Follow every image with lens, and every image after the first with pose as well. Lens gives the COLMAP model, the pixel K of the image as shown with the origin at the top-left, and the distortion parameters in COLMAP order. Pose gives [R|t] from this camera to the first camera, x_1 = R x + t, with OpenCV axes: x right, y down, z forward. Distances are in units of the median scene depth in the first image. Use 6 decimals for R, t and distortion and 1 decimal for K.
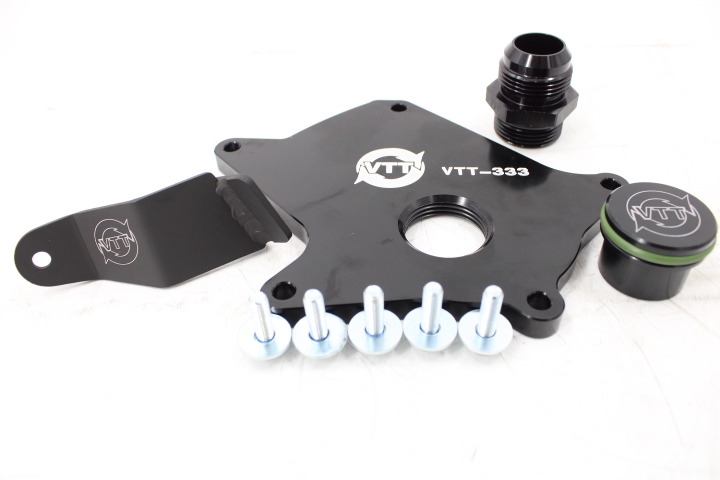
lens RADIAL K [[592.5, 0, 356.6], [0, 592.5, 237.3], [0, 0, 1]] dist [-0.161289, 0.089475]
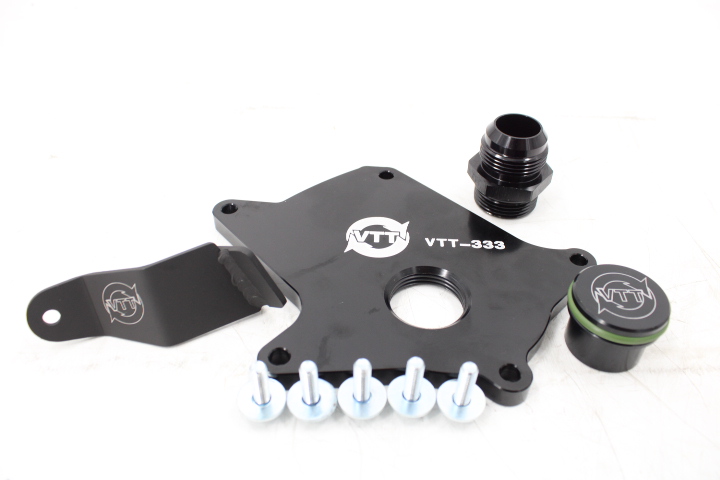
lens RADIAL K [[592.5, 0, 356.7], [0, 592.5, 237.7], [0, 0, 1]] dist [-0.161289, 0.089475]
pose [[0.998598, 0.034414, 0.040211, -0.029229], [-0.032914, 0.998758, -0.037394, -0.087193], [-0.041448, 0.036018, 0.998491, -0.094548]]
